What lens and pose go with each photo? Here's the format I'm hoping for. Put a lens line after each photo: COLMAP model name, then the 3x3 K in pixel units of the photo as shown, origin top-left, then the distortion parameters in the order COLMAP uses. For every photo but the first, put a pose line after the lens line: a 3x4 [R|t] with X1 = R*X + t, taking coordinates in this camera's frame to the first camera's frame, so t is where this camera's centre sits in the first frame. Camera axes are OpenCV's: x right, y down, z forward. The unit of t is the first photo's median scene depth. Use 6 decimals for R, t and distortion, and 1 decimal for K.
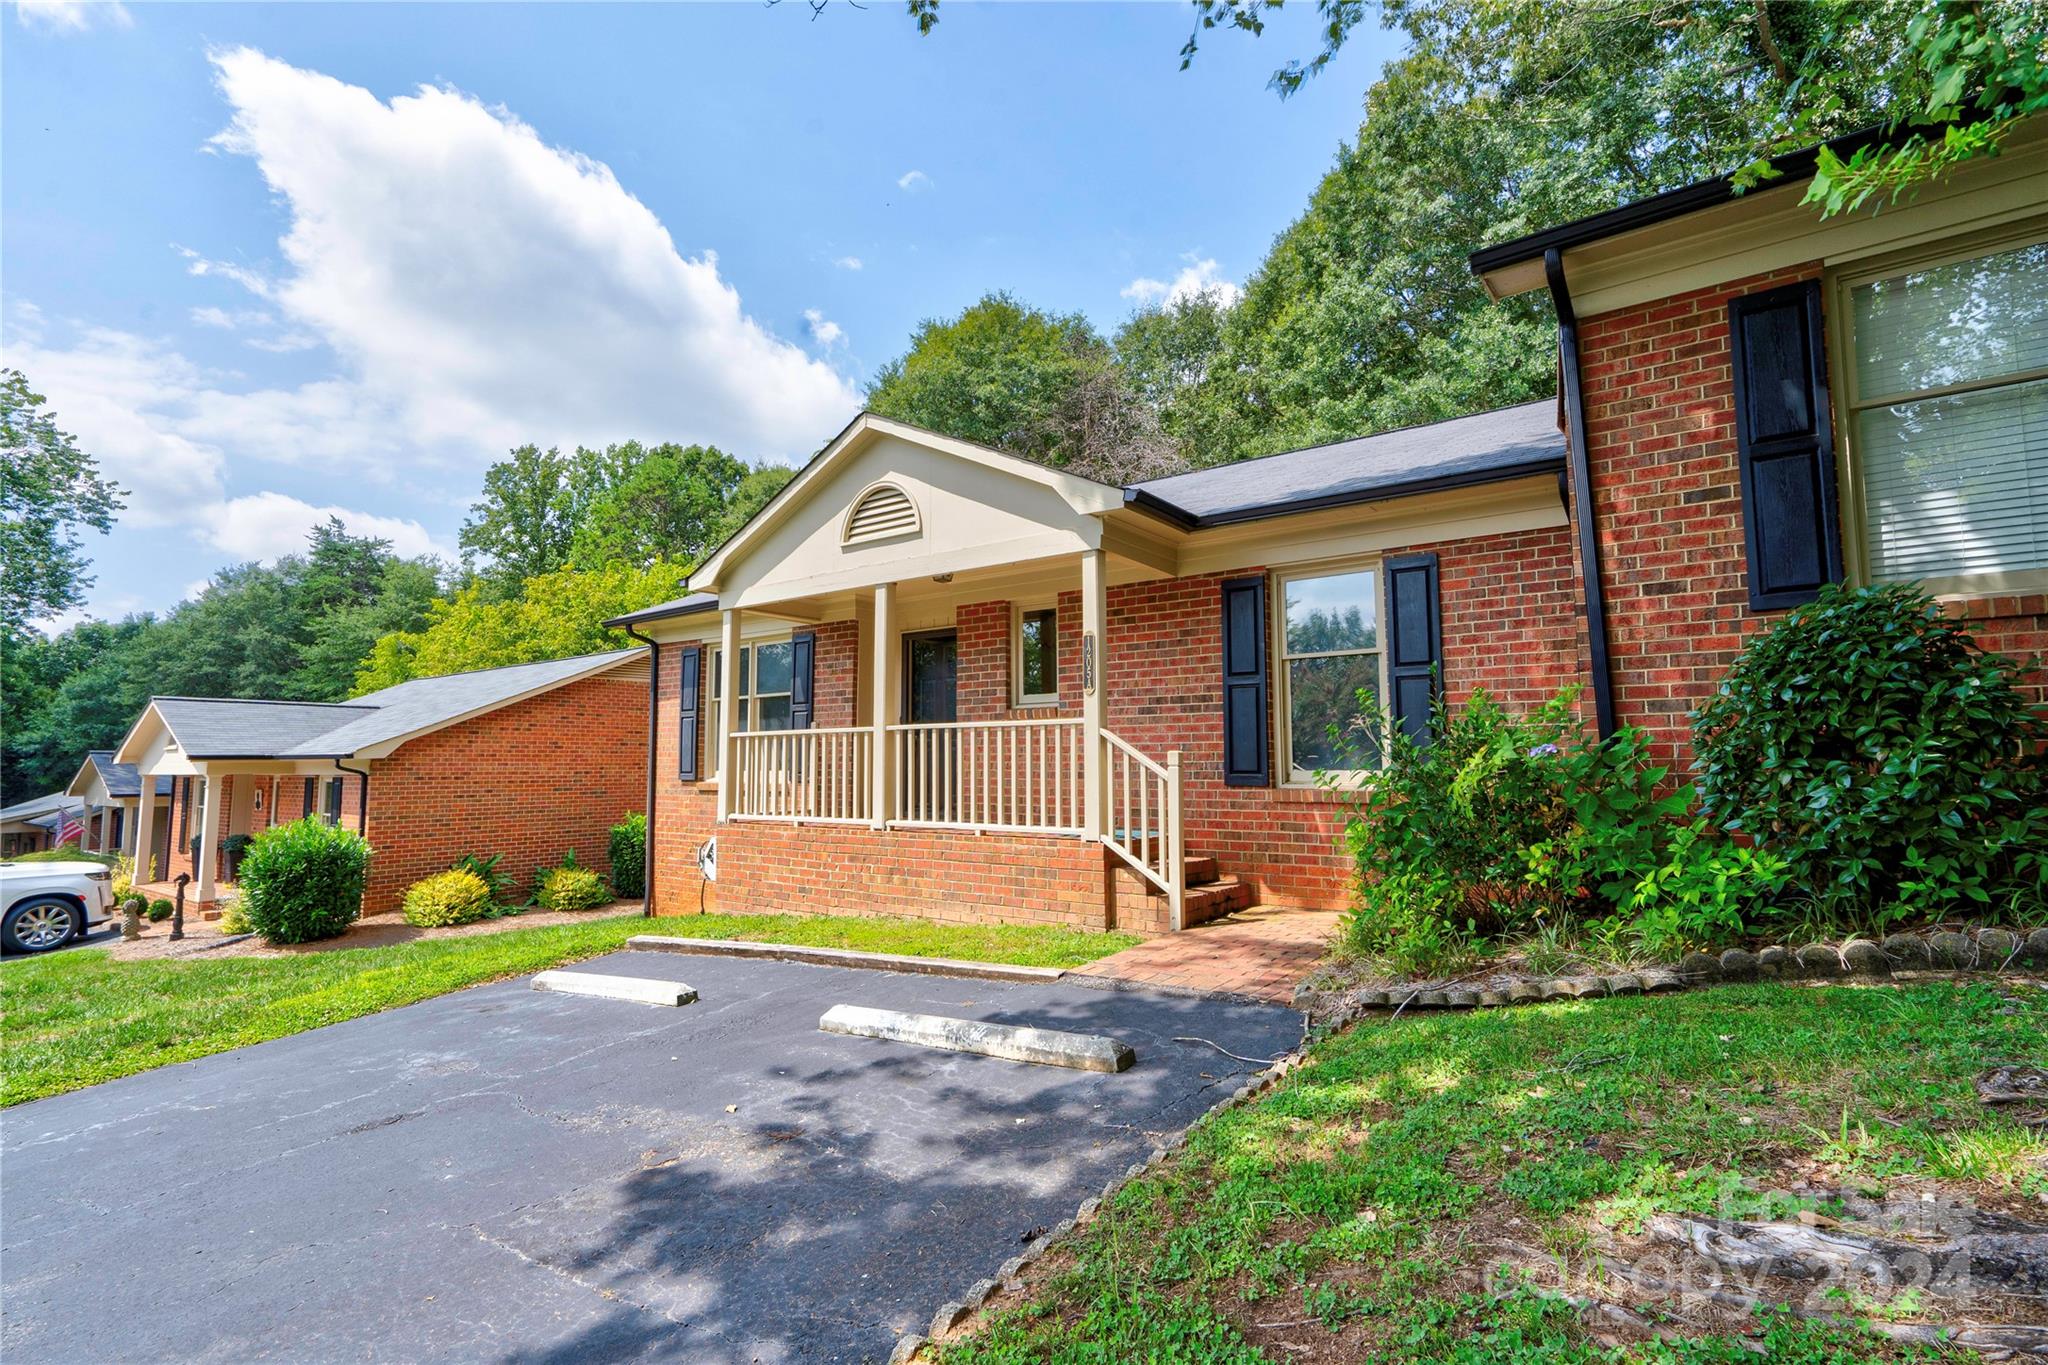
lens RADIAL K [[940.2, 0, 1021.5], [0, 940.2, 688.3], [0, 0, 1]] dist [-0.002183, 0.000496]
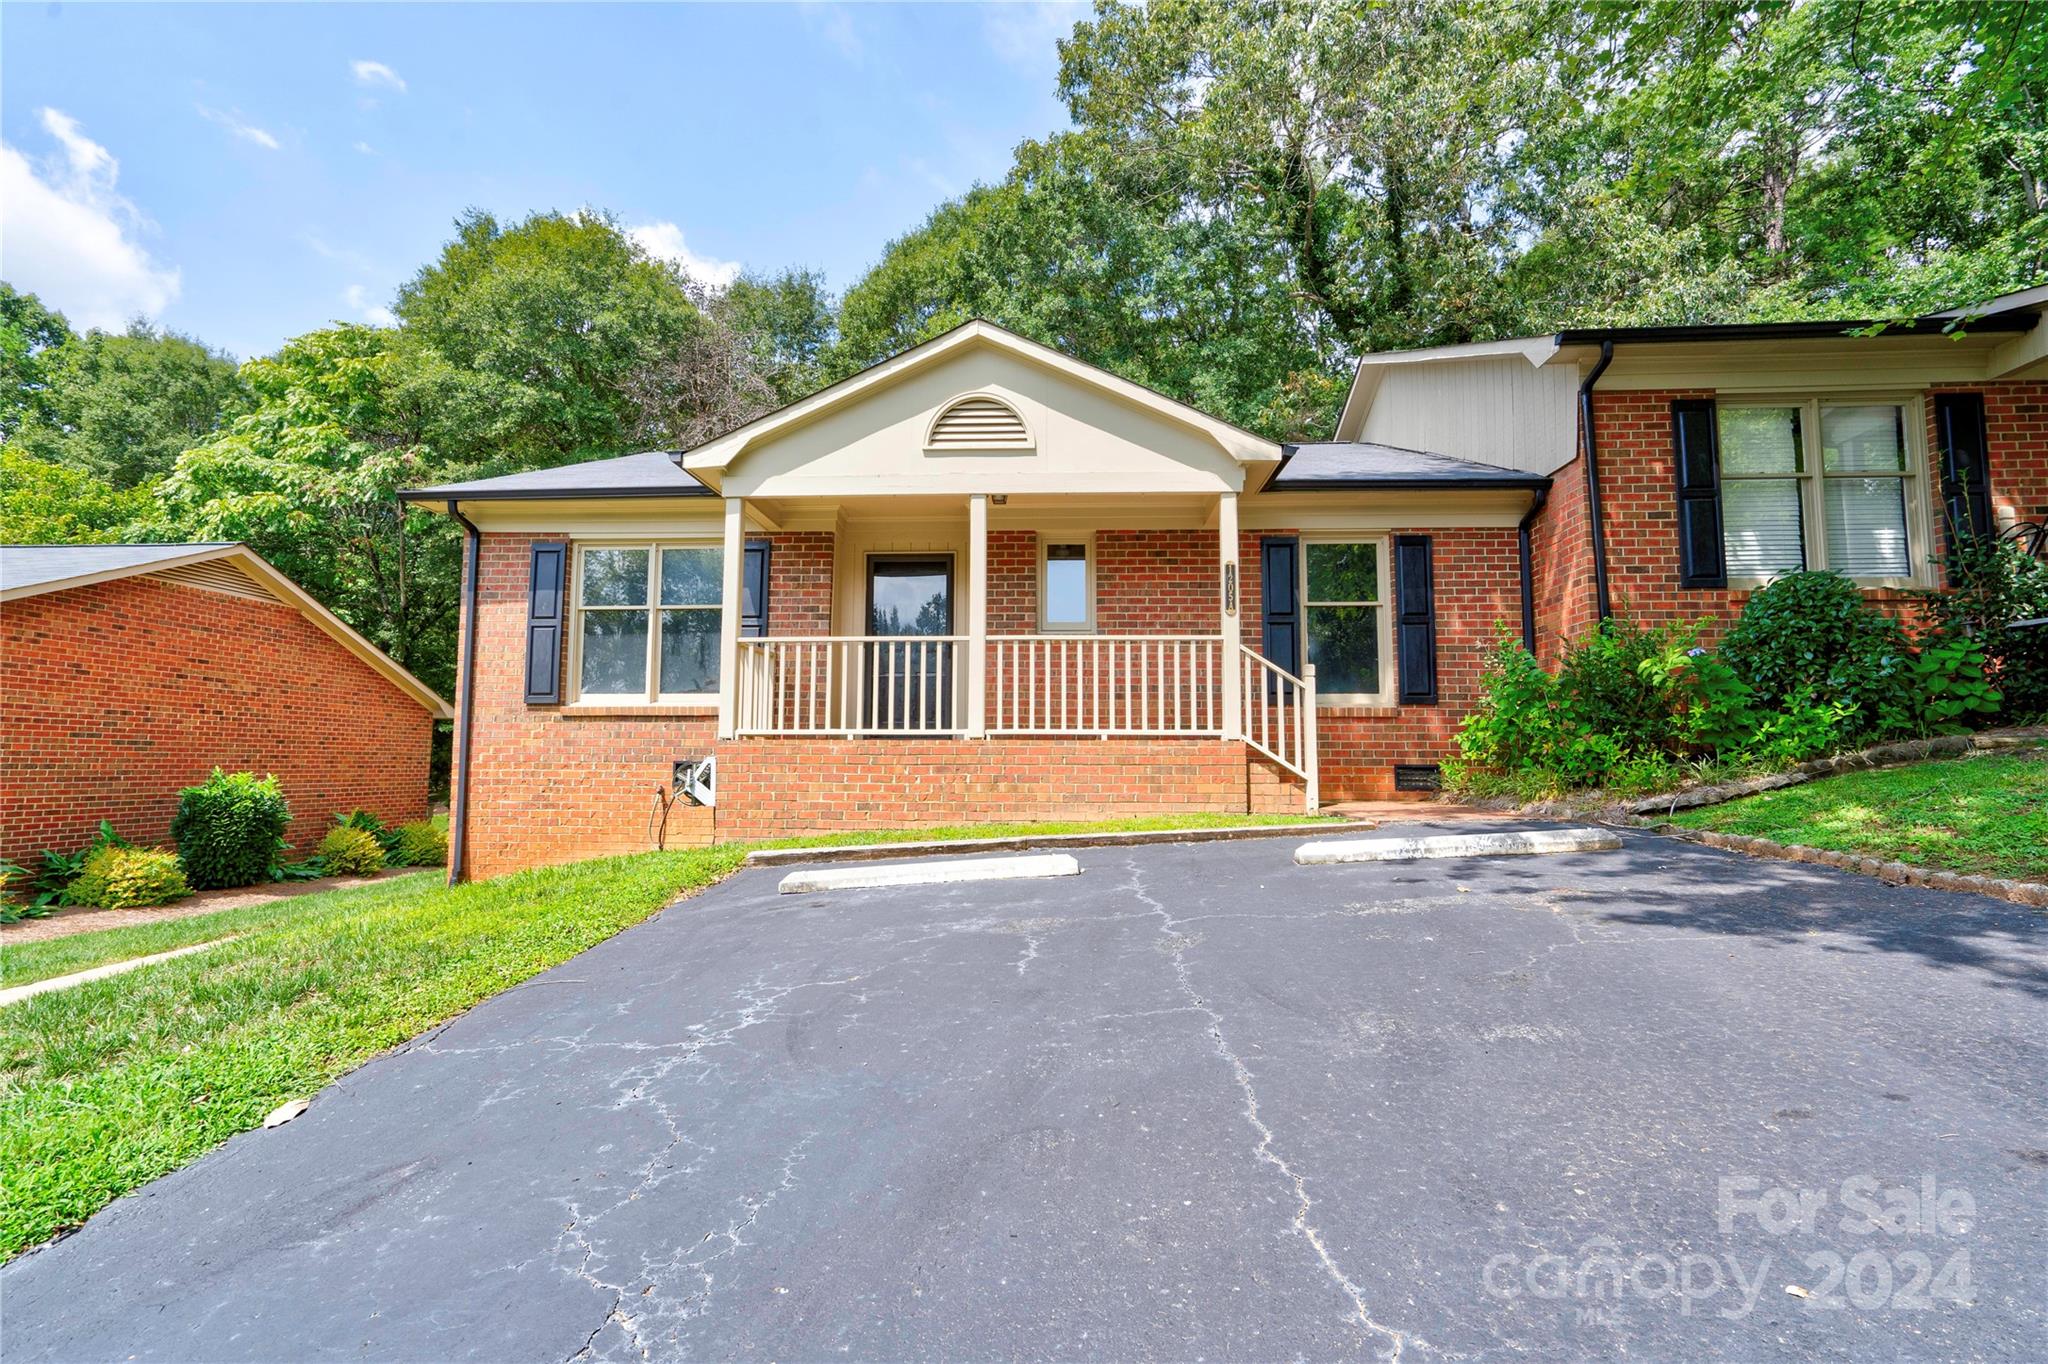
lens RADIAL K [[940.2, 0, 1021.5], [0, 940.2, 687.8], [0, 0, 1]] dist [-0.002183, 0.000496]
pose [[0.836529, 0.053945, 0.545260, -0.754988], [-0.053349, 0.998432, -0.016932, 0.126881], [-0.545319, -0.014925, 0.838096, 0.162650]]
